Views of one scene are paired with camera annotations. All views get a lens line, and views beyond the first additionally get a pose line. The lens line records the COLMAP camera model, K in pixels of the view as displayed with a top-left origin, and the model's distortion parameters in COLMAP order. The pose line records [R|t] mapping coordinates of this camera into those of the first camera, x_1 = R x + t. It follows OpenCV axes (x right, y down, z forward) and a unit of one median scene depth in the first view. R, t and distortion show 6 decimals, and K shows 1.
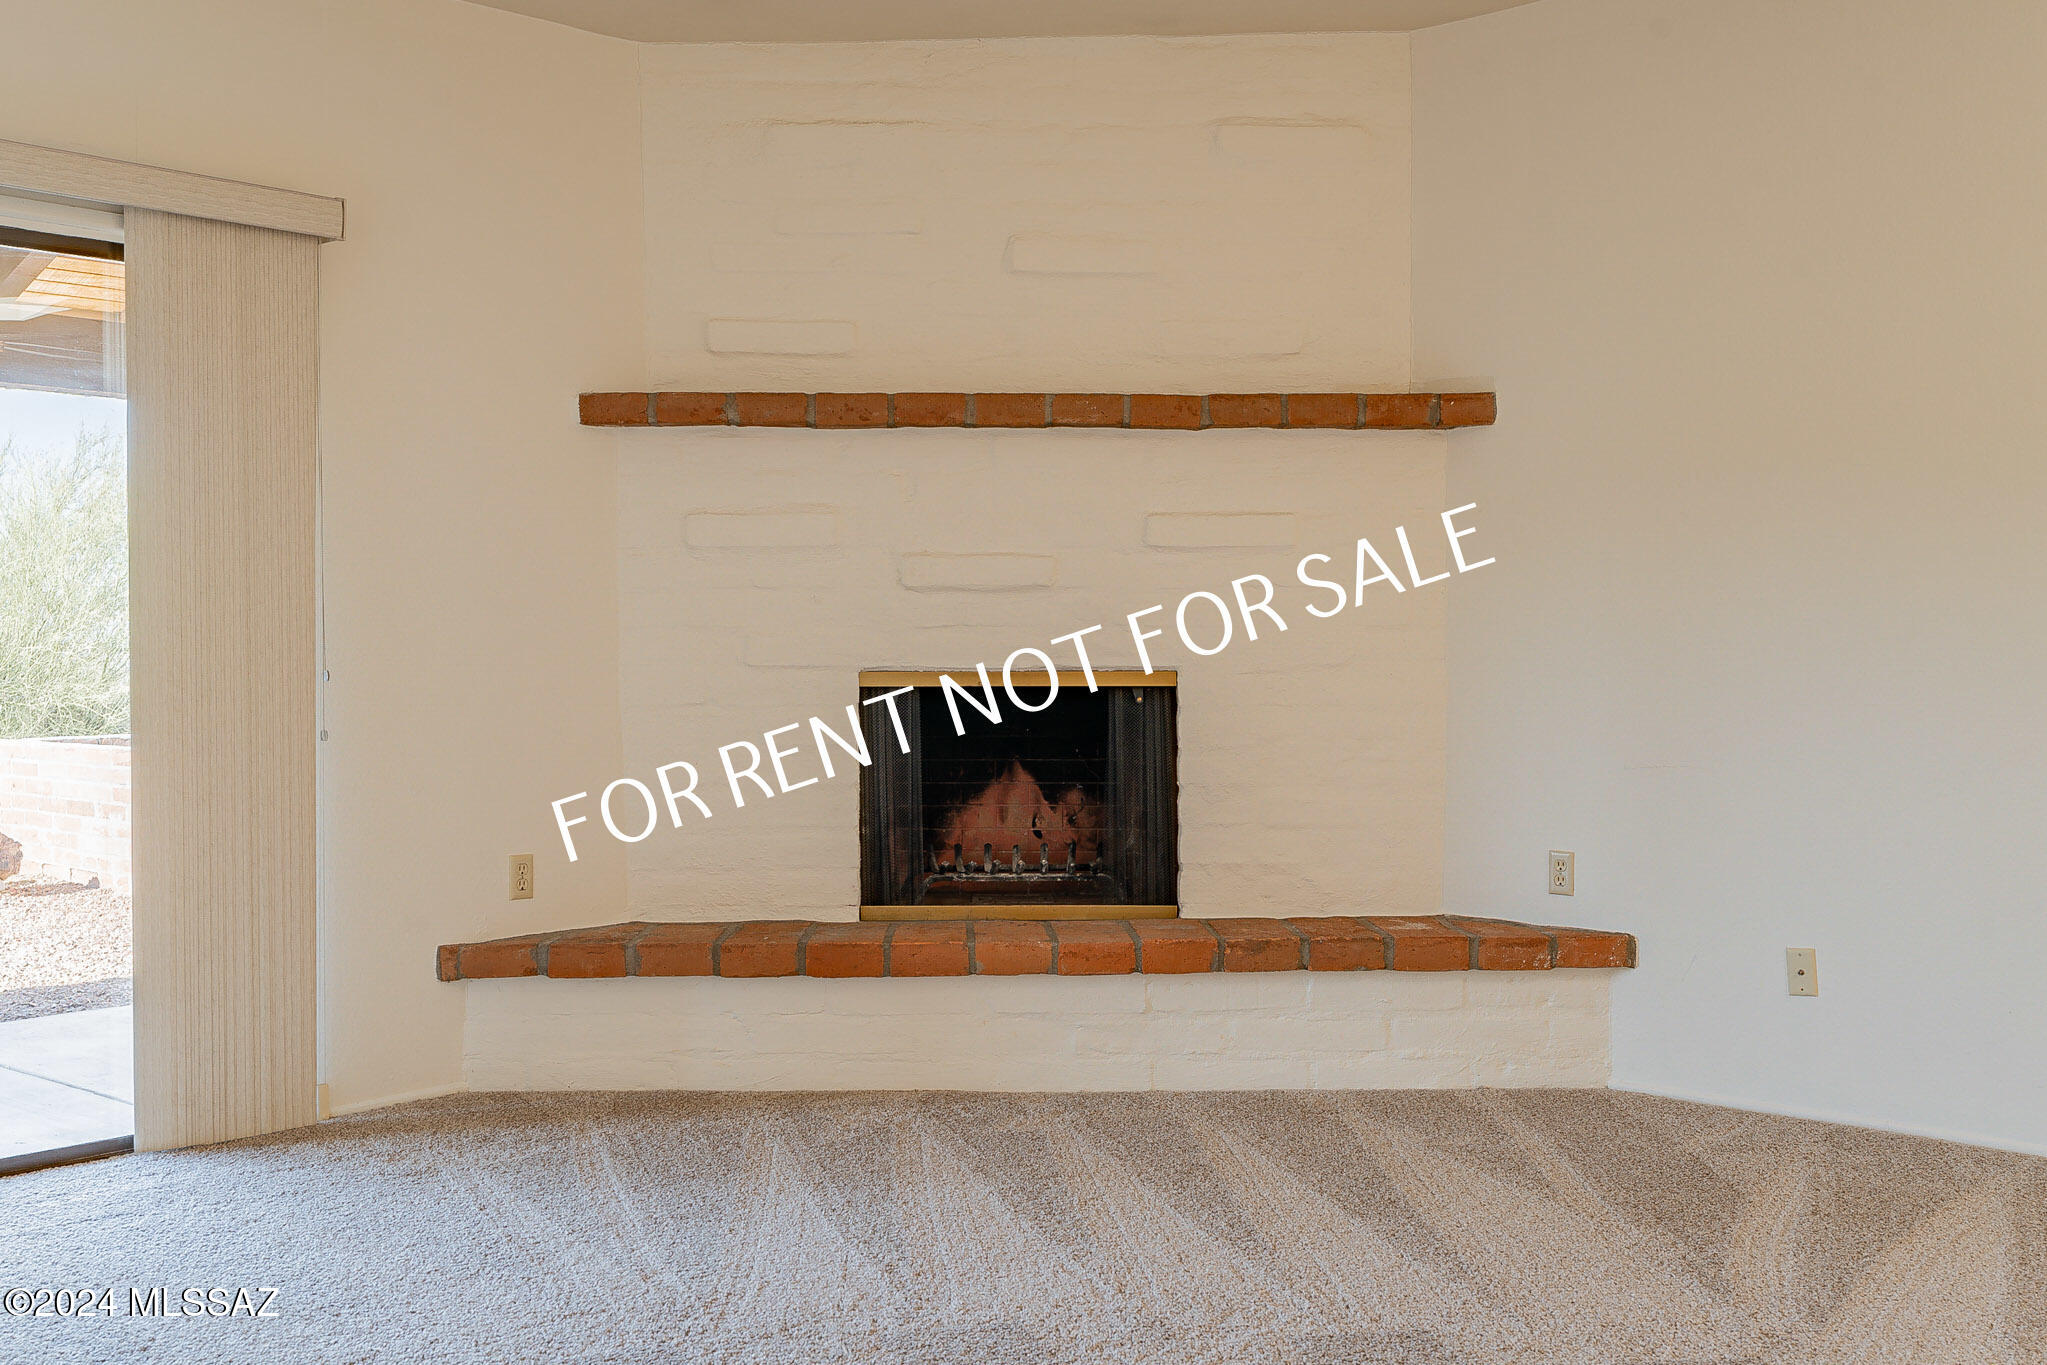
lens RADIAL K [[2053.5, 0, 1024.1], [0, 2053.5, 683.2], [0, 0, 1]] dist [0.044999, 0.000000]
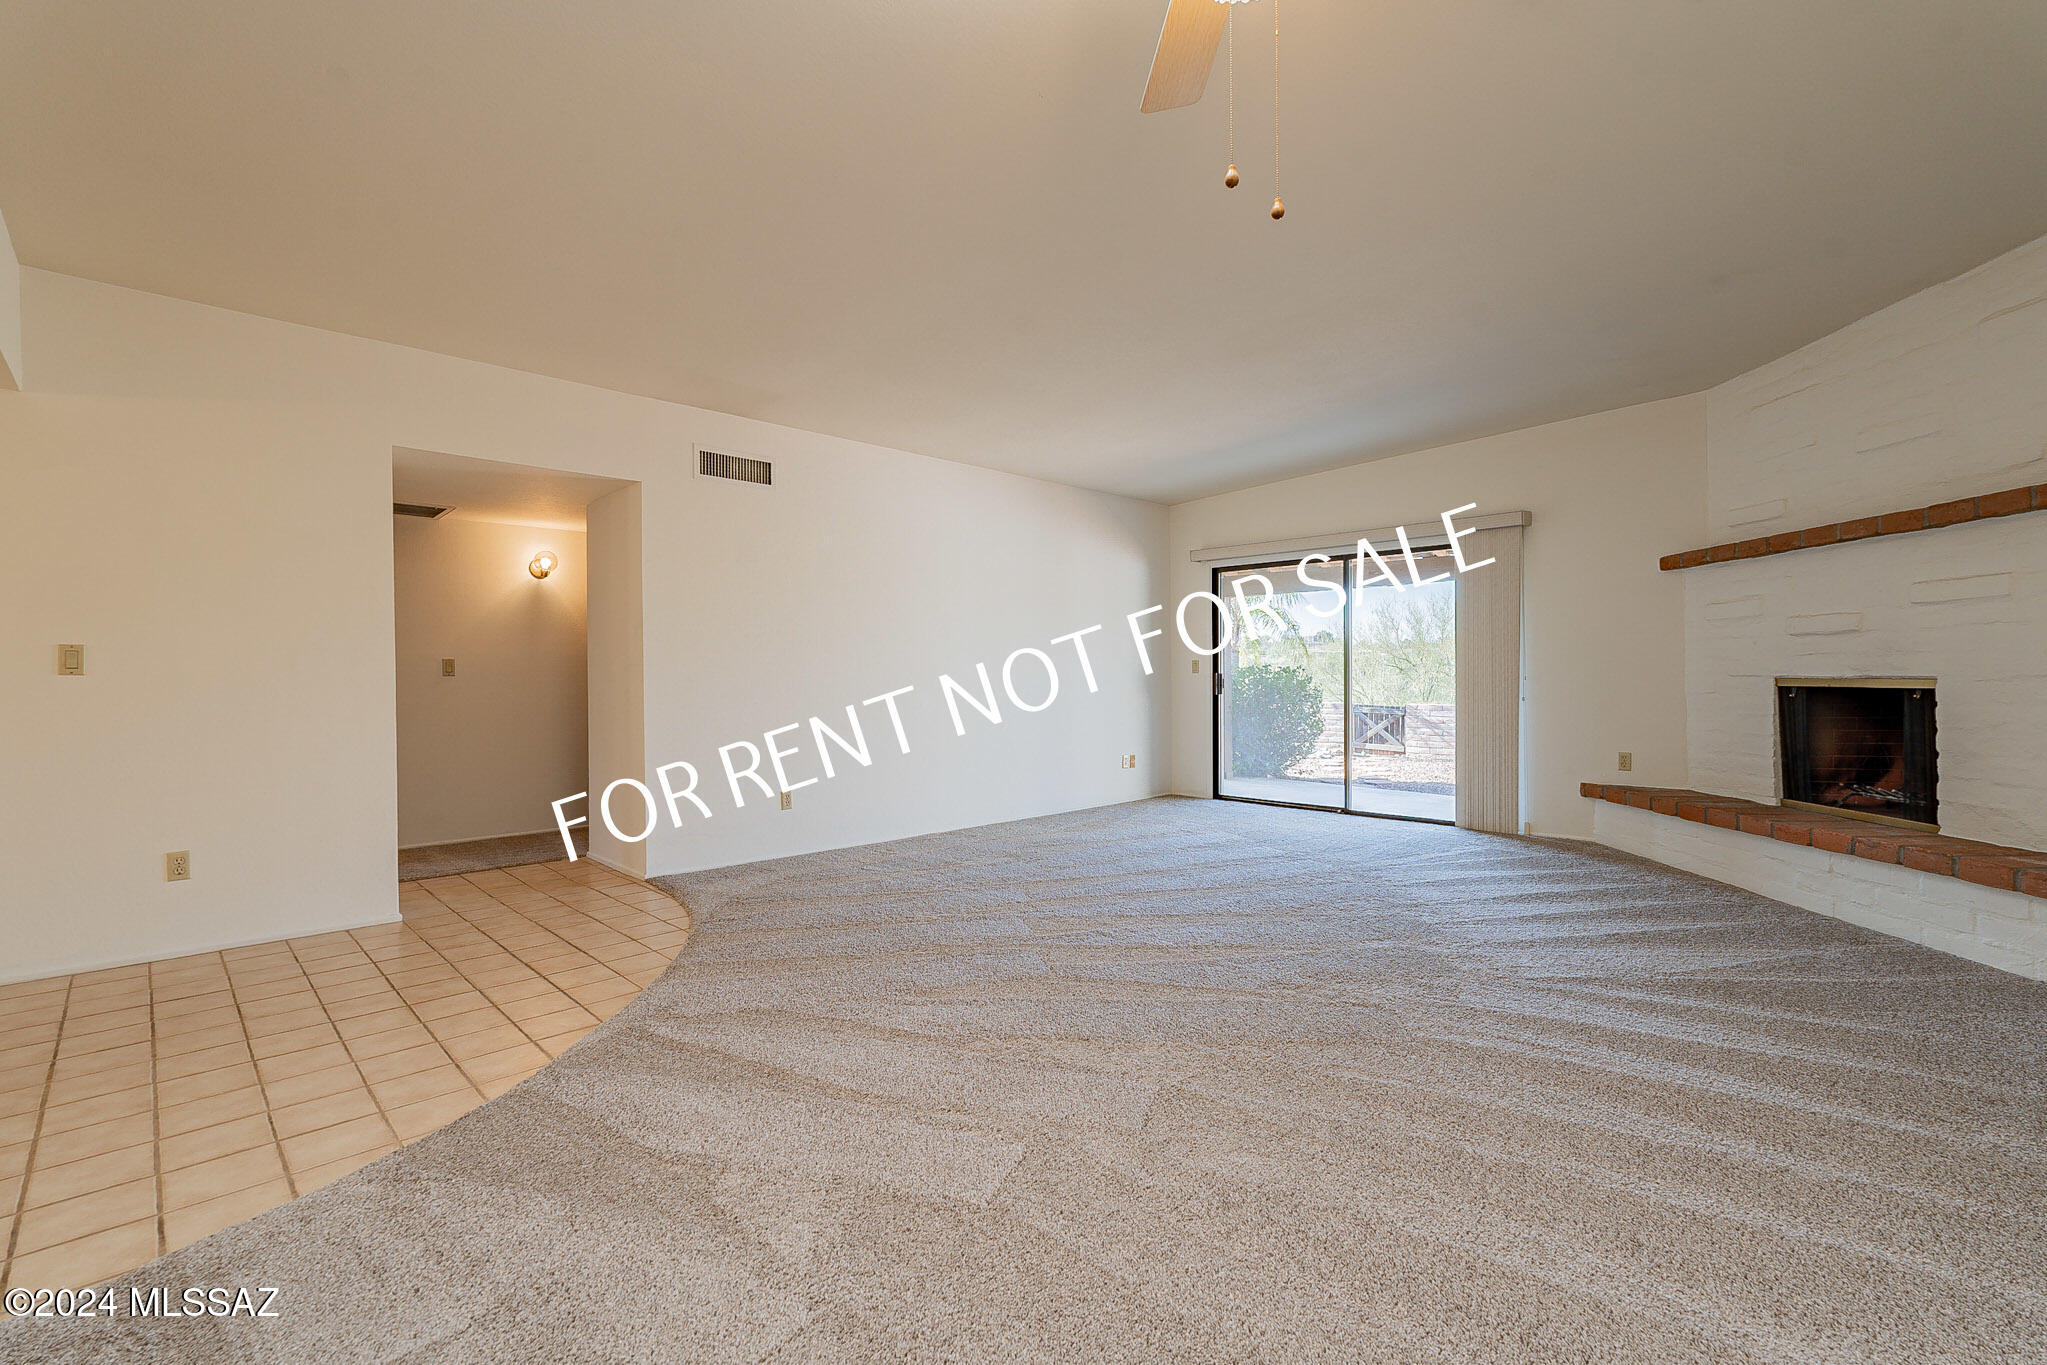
lens RADIAL K [[899.5, 0, 1032.8], [0, 899.5, 680.2], [0, 0, 1]] dist [-0.010649, -0.000803]
pose [[-0.042940, 0.008417, -0.999042, 0.813157], [-0.007706, 0.999932, 0.008755, -0.005805], [0.999048, 0.008075, -0.042872, 0.331958]]
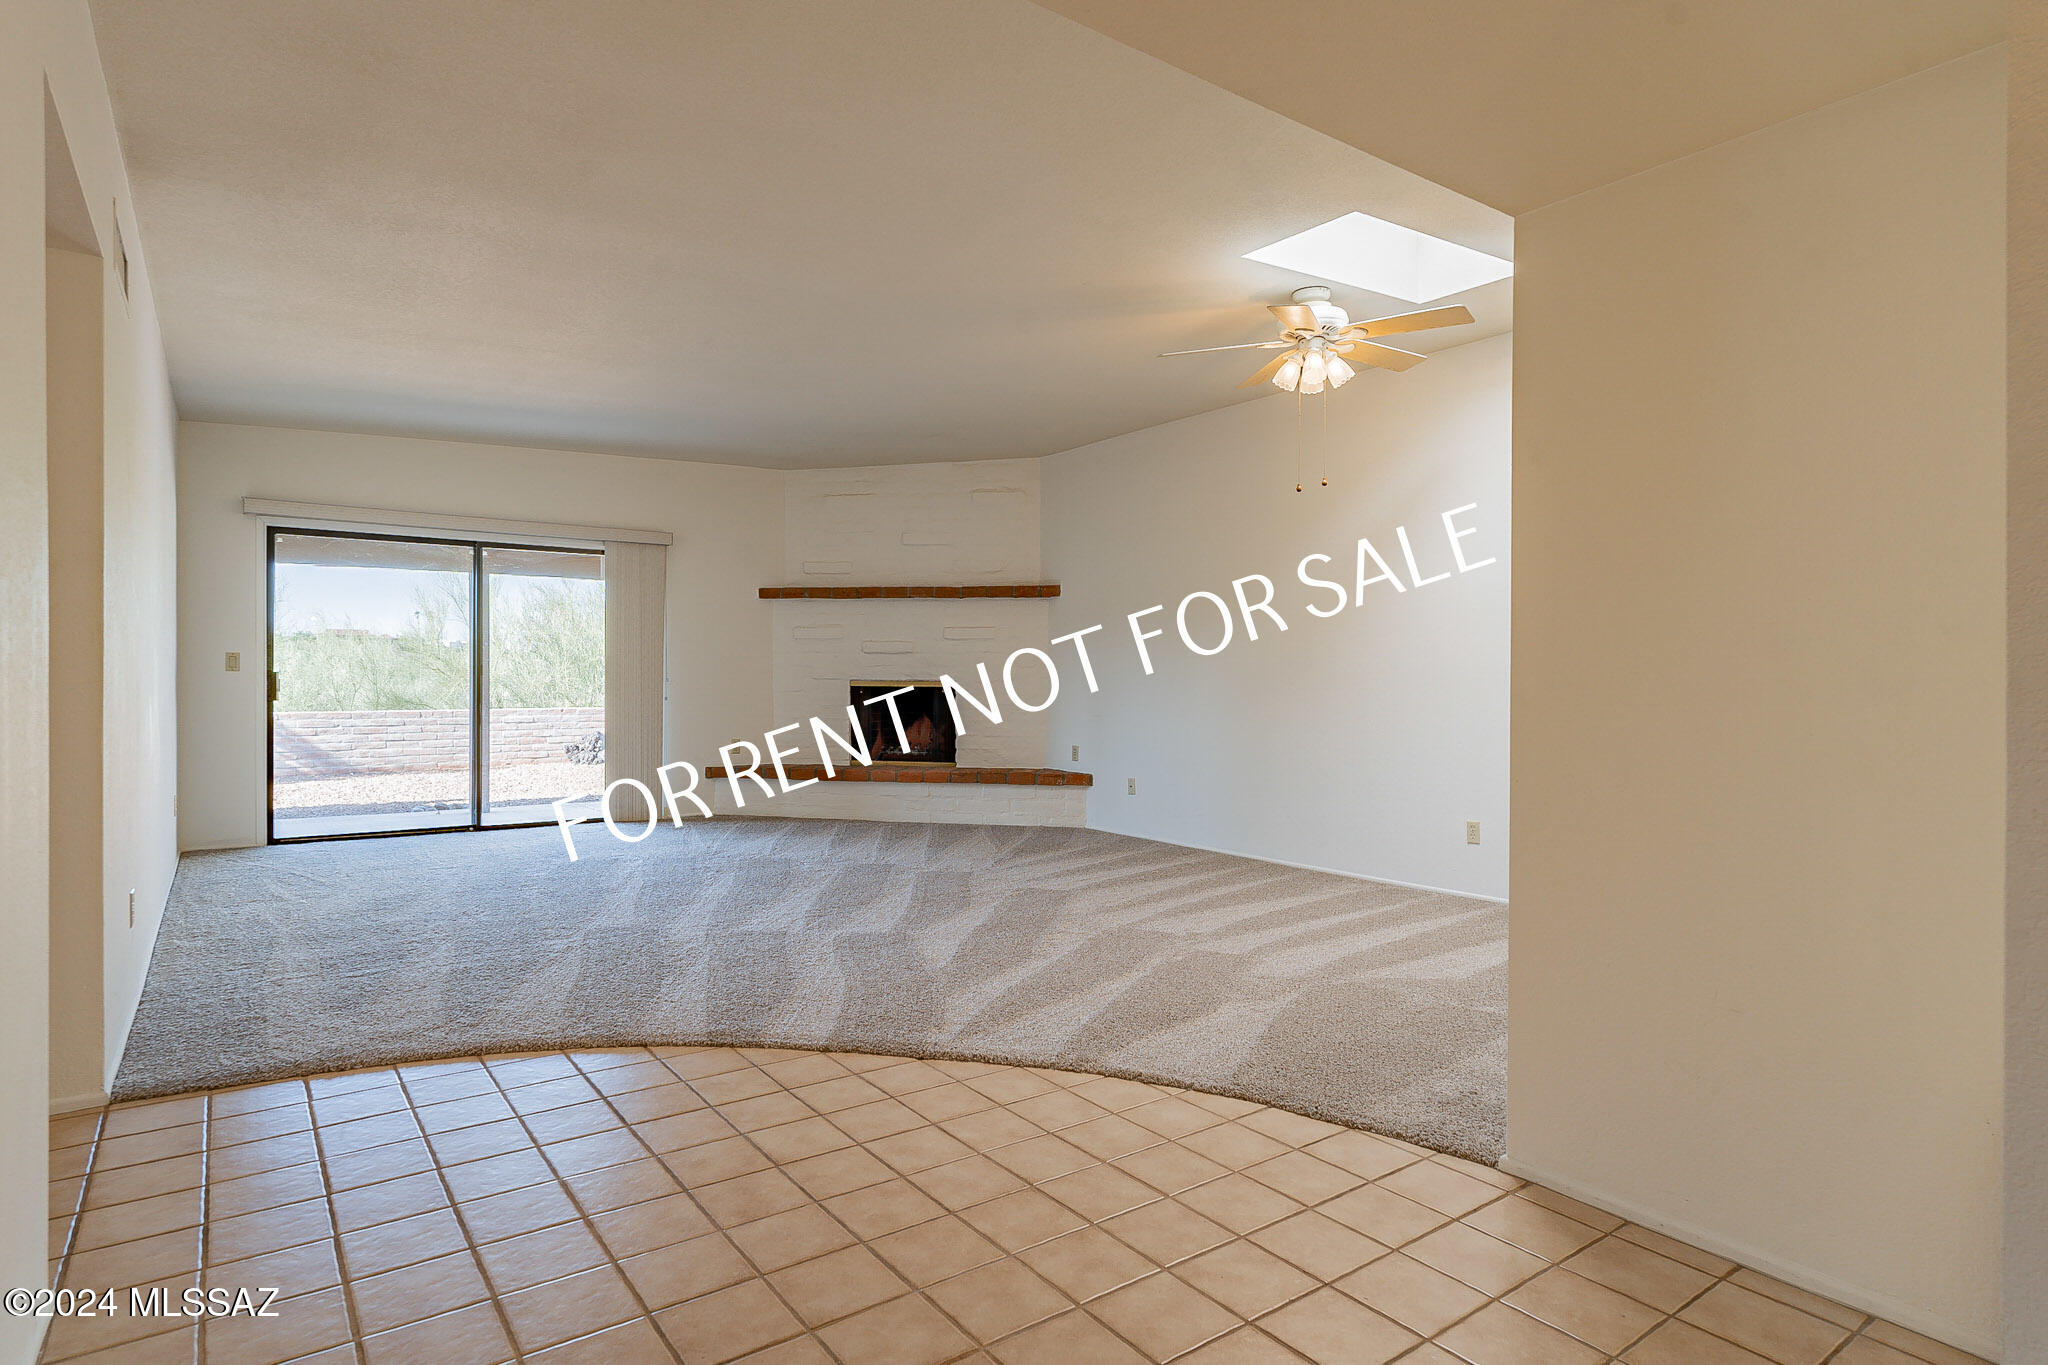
lens RADIAL K [[1085.2, 0, 1023.8], [0, 1085.2, 679.0], [0, 0, 1]] dist [0.000371, 0.001189]
pose [[0.980833, 0.009402, -0.194626, 0.474730], [-0.011133, 0.999908, -0.007806, 0.001376], [0.194534, 0.009823, 0.980847, -0.487005]]
